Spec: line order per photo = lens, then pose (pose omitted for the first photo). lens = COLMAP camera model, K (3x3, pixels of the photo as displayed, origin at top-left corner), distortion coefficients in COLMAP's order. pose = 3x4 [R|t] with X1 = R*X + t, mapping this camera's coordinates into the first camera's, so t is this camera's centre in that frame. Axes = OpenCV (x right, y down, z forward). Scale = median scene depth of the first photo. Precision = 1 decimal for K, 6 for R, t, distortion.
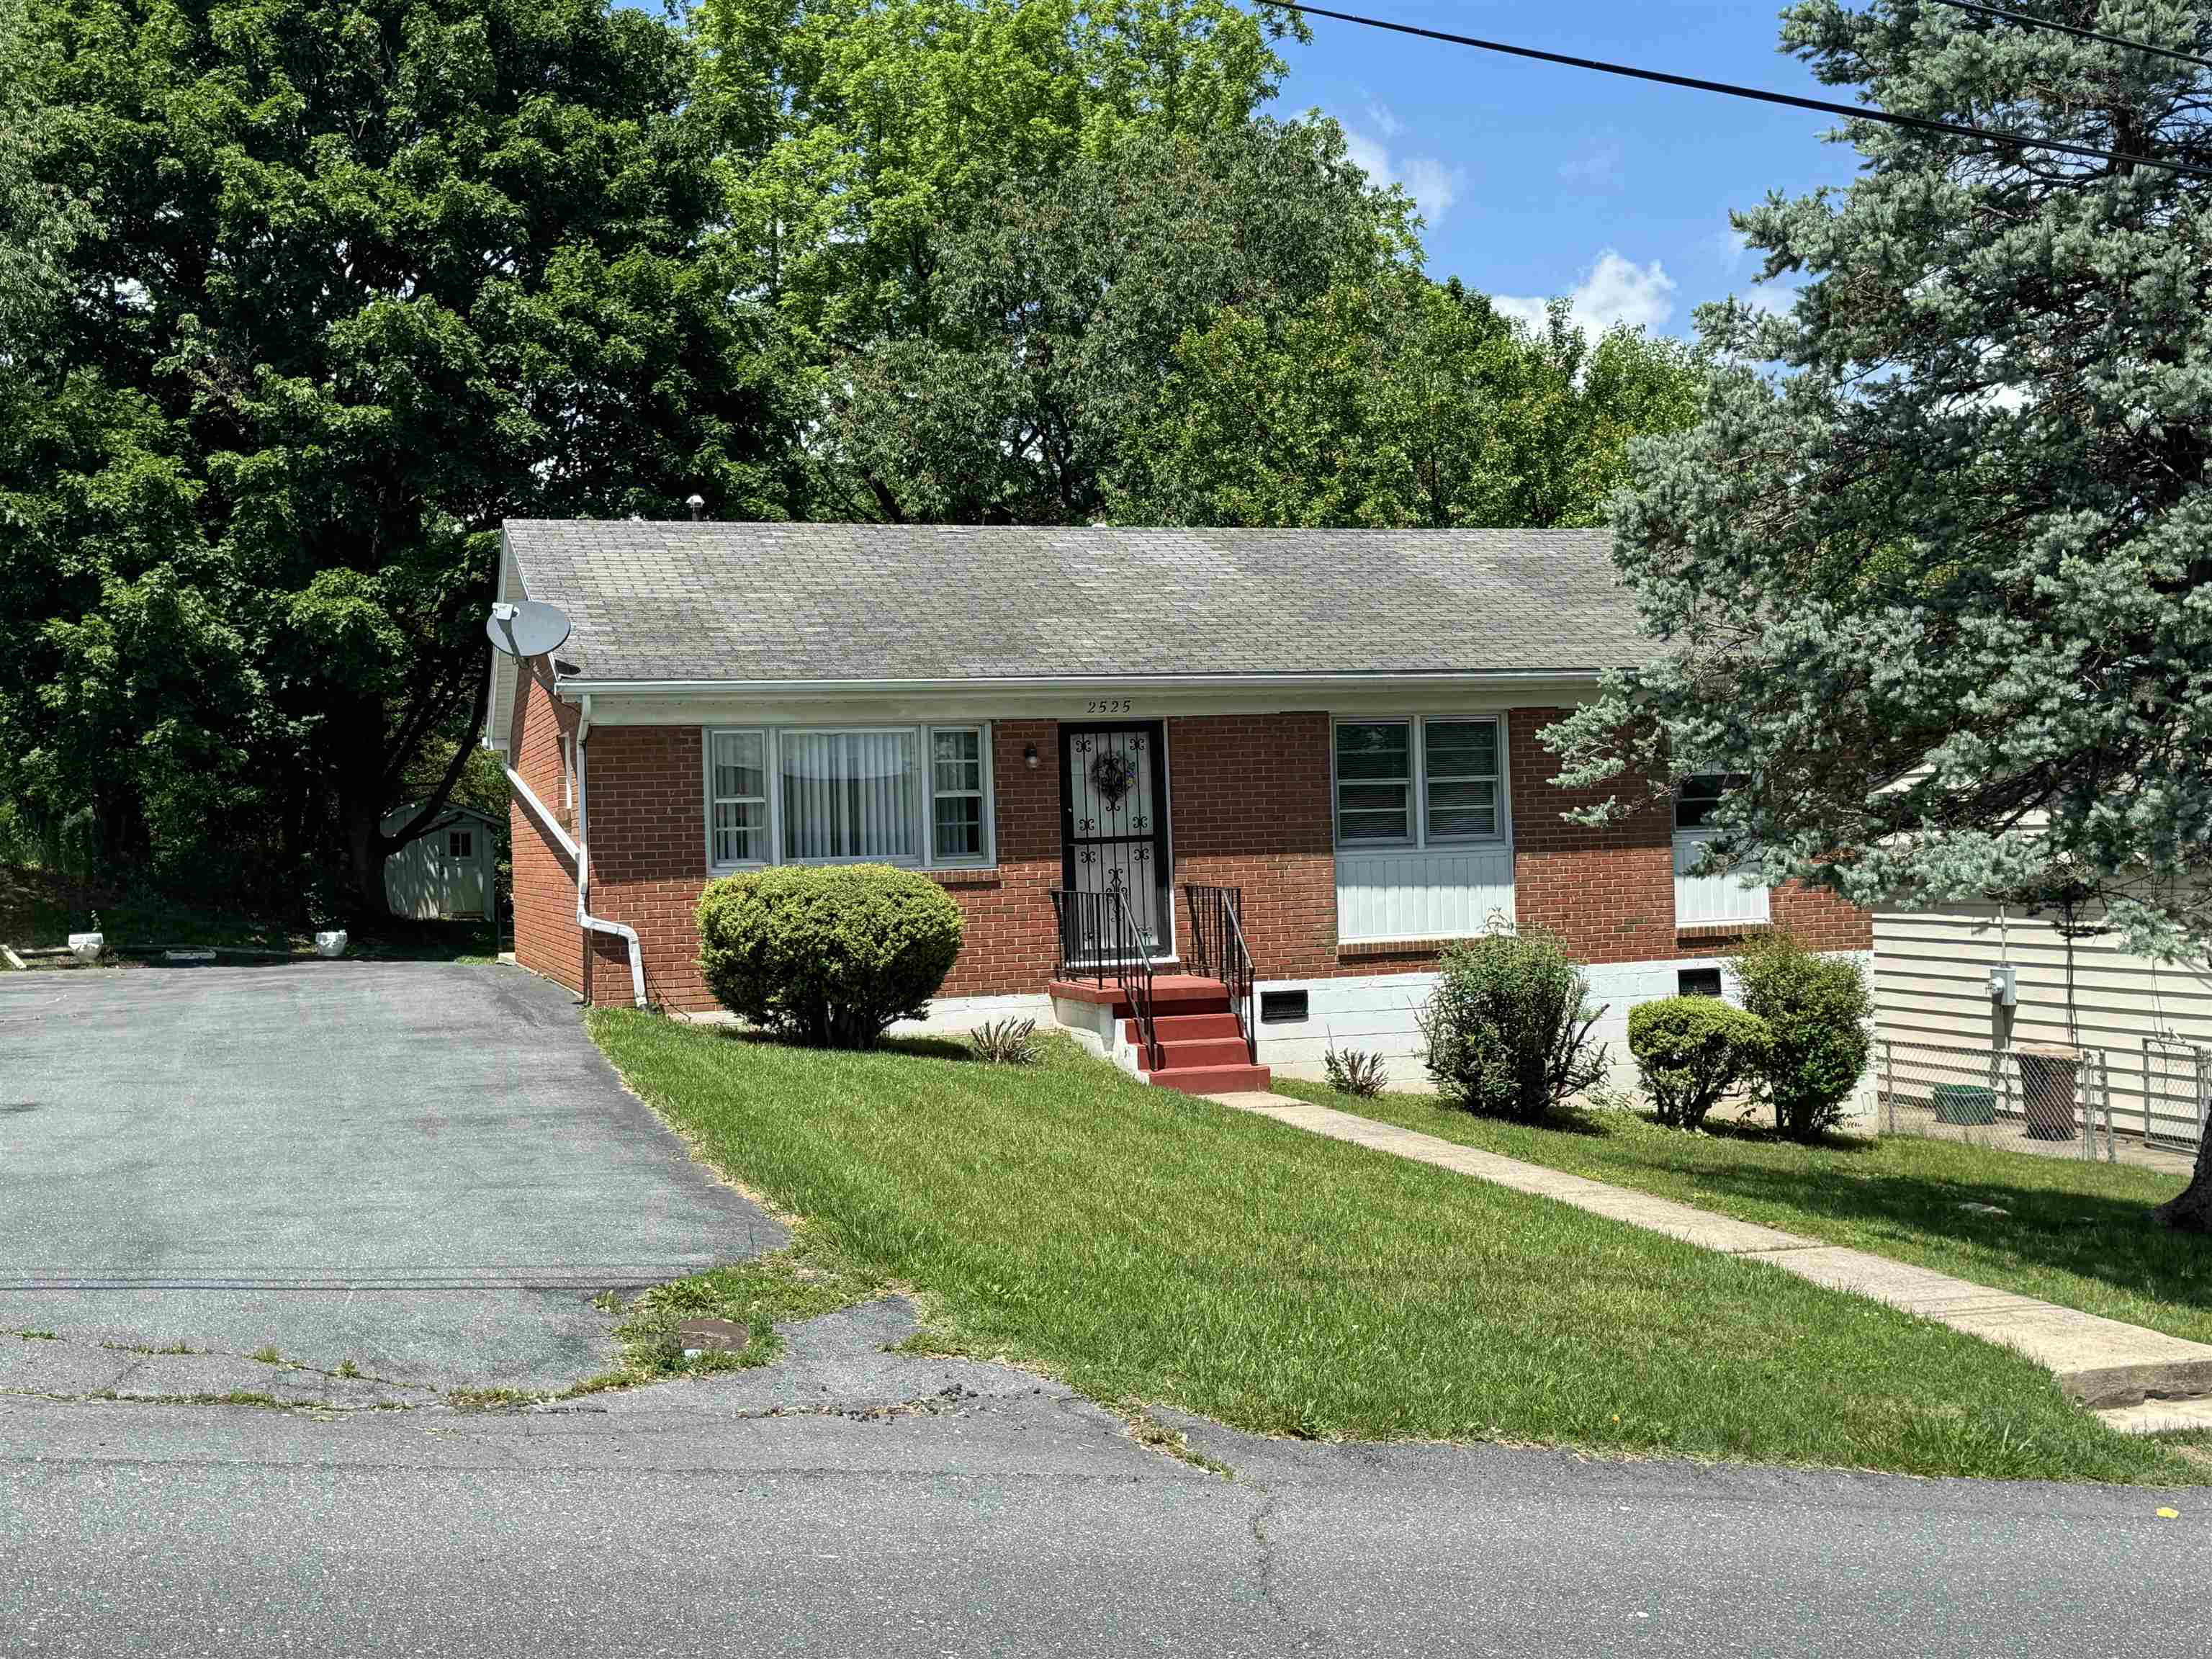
lens RADIAL K [[2906.3, 0, 1106.0], [0, 2906.3, 829.5], [0, 0, 1]] dist [0.204115, -0.027455]
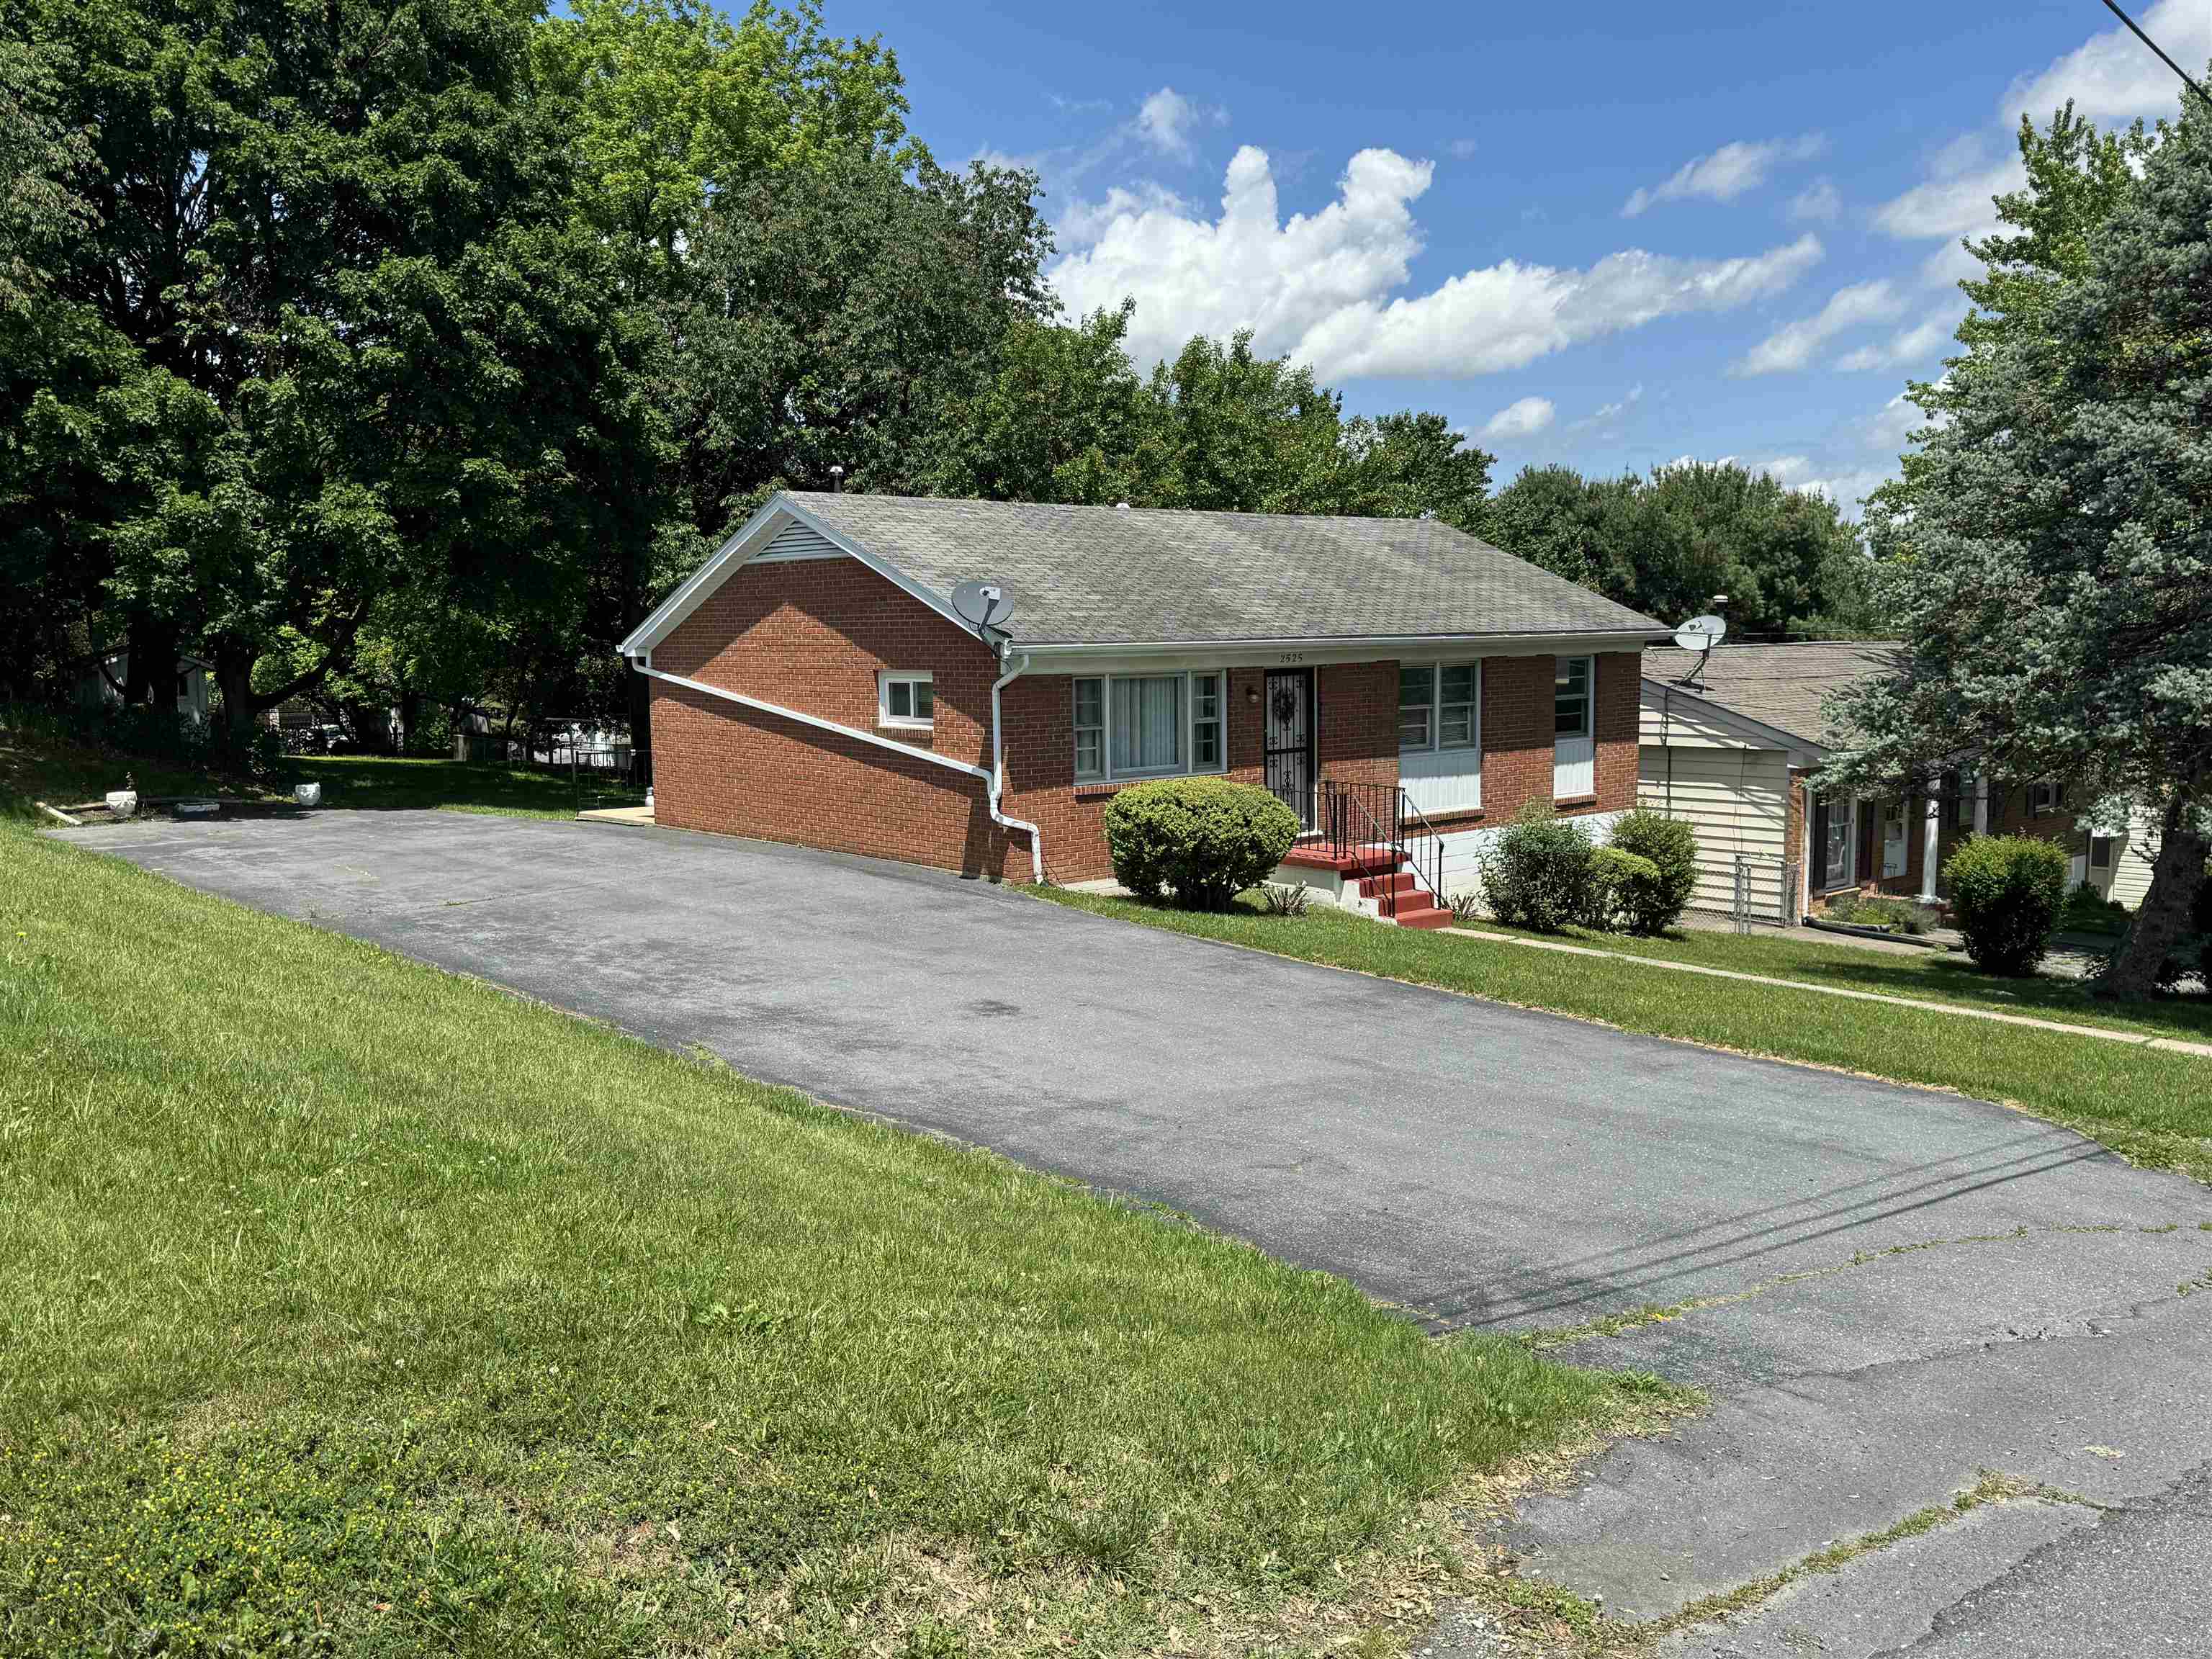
lens RADIAL K [[2221.5, 0, 1106.0], [0, 2221.5, 829.5], [0, 0, 1]] dist [0.122869, 0.003553]
pose [[0.898759, -0.023834, 0.437795, -0.543221], [-0.019218, 0.995420, 0.093644, -0.057335], [-0.438022, -0.092576, 0.894185, 0.054242]]
